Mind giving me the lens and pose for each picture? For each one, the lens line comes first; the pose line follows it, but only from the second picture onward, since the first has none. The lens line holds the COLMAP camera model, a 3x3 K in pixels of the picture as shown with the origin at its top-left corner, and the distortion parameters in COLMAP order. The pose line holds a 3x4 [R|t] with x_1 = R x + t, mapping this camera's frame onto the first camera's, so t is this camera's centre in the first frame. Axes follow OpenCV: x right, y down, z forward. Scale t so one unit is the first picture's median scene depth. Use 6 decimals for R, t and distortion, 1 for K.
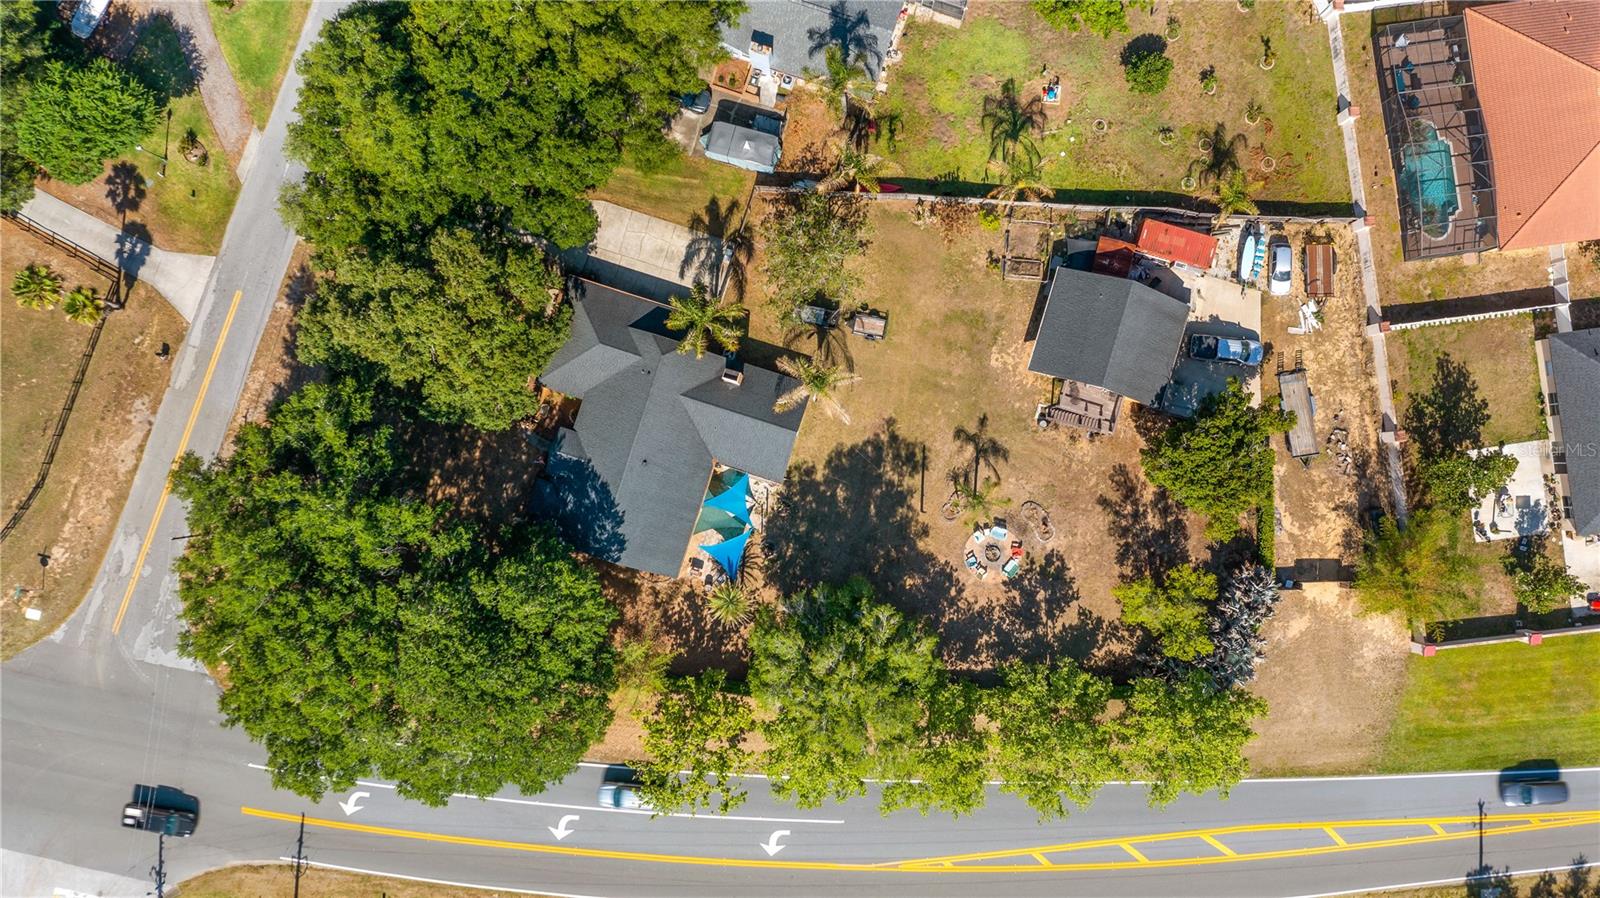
lens RADIAL K [[1302.6, 0, 795.7], [0, 1302.6, 446.3], [0, 0, 1]] dist [-0.015626, 0.002677]
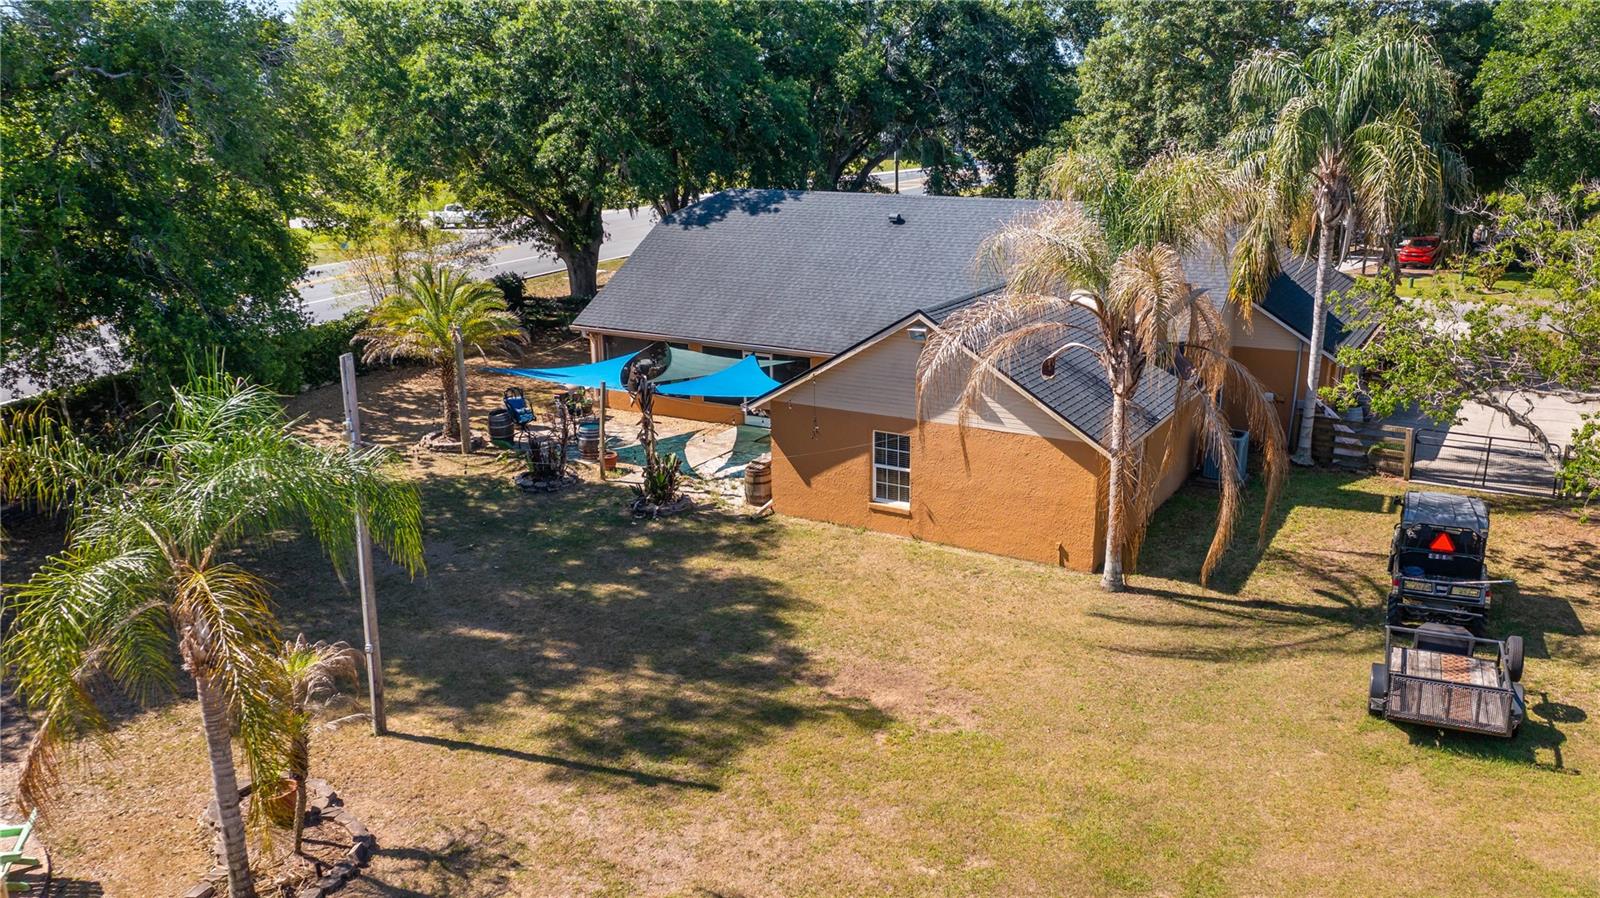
lens RADIAL K [[1272.3, 0, 800.0], [0, 1272.3, 449.0], [0, 0, 1]] dist [-0.016892, -0.002392]
pose [[-0.229587, 0.271793, -0.934568, 0.233678], [-0.972967, -0.039449, 0.227548, -0.043561], [0.024978, 0.961547, 0.273503, 0.918284]]
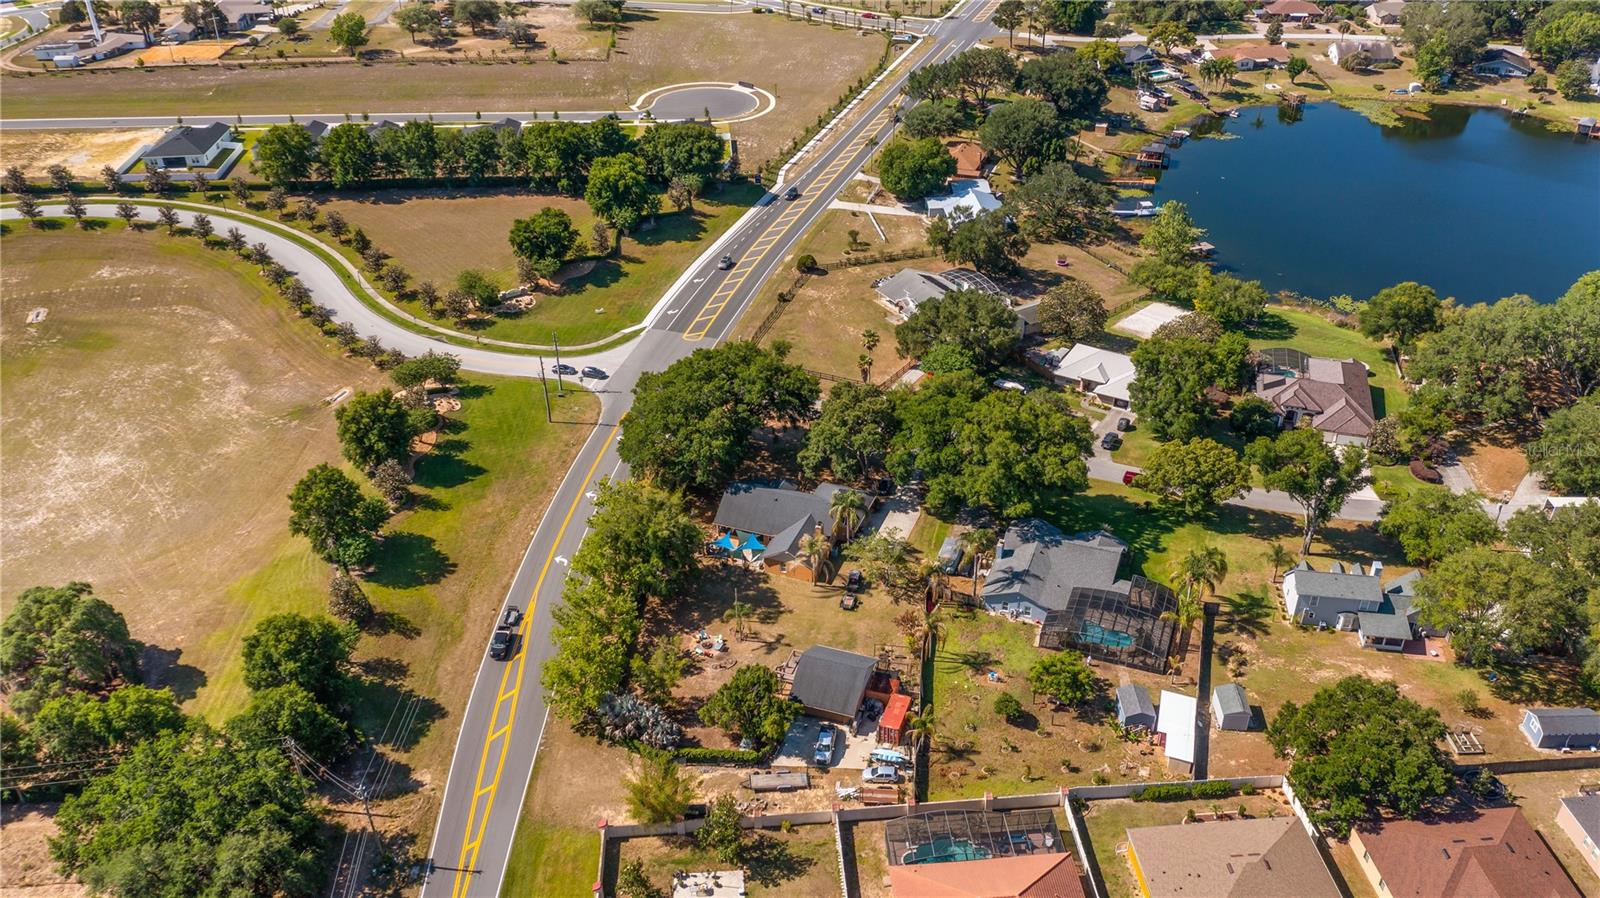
lens RADIAL K [[1302.6, 0, 795.7], [0, 1302.6, 446.3], [0, 0, 1]] dist [-0.015626, 0.002677]
pose [[-0.058067, 0.534828, -0.842963, 1.386140], [-0.997627, 0.000207, 0.068853, -0.141017], [0.036999, 0.844961, 0.533547, -0.079724]]
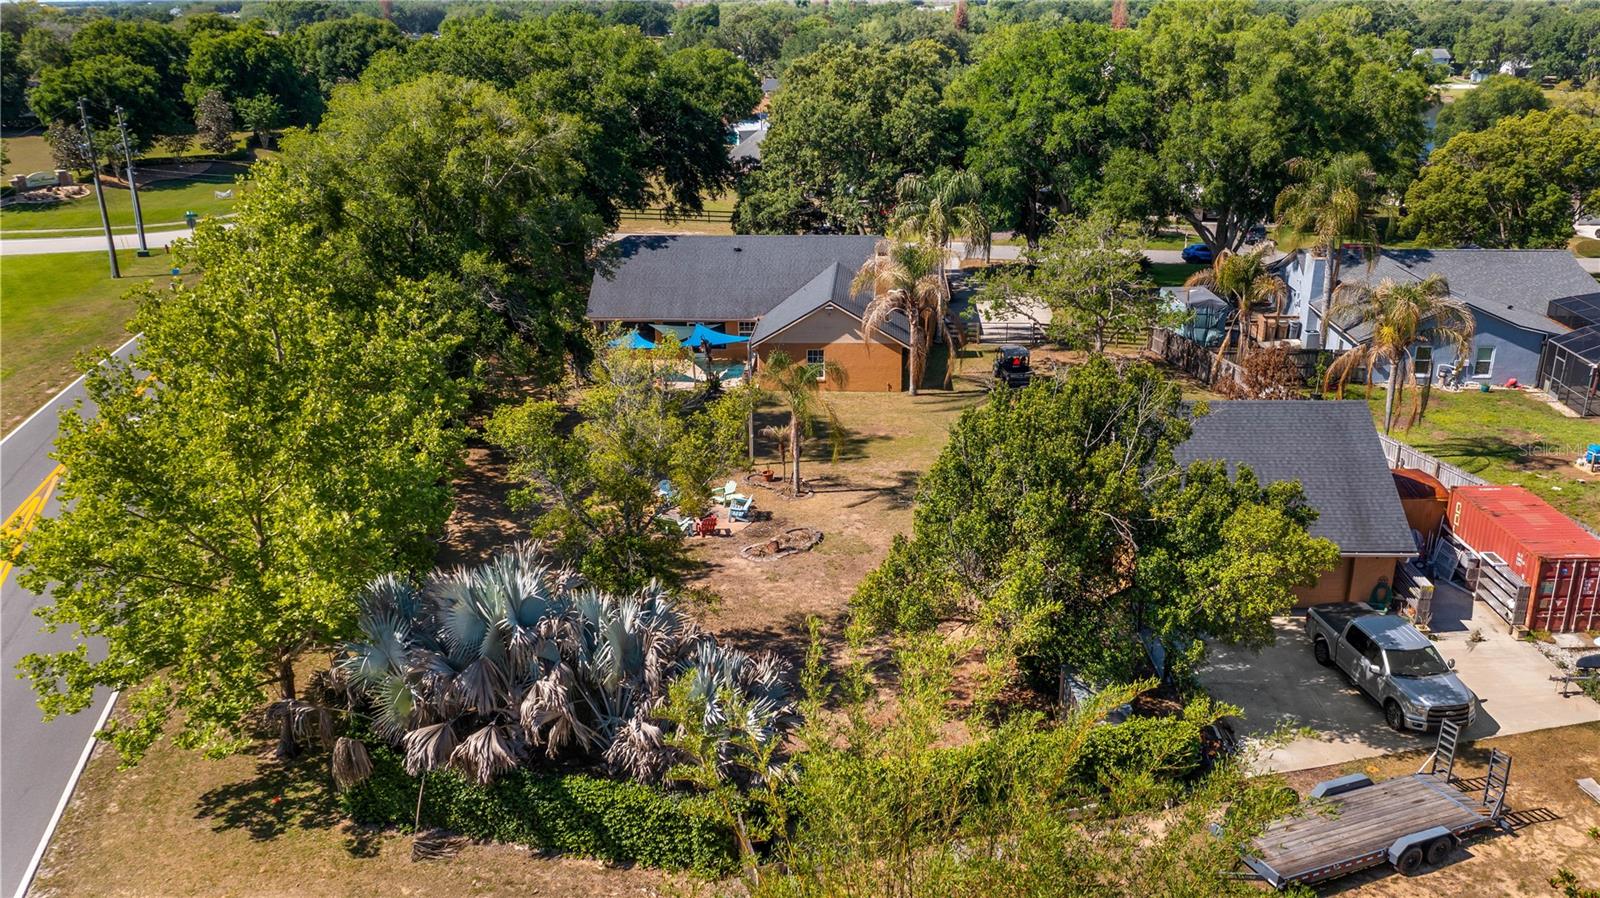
lens RADIAL K [[1272.3, 0, 800.0], [0, 1272.3, 449.0], [0, 0, 1]] dist [-0.016892, -0.002392]
pose [[0.243222, 0.327792, -0.912905, 0.573987], [-0.969585, 0.108716, -0.219287, 0.143714], [0.027367, 0.938474, 0.344265, 0.816155]]
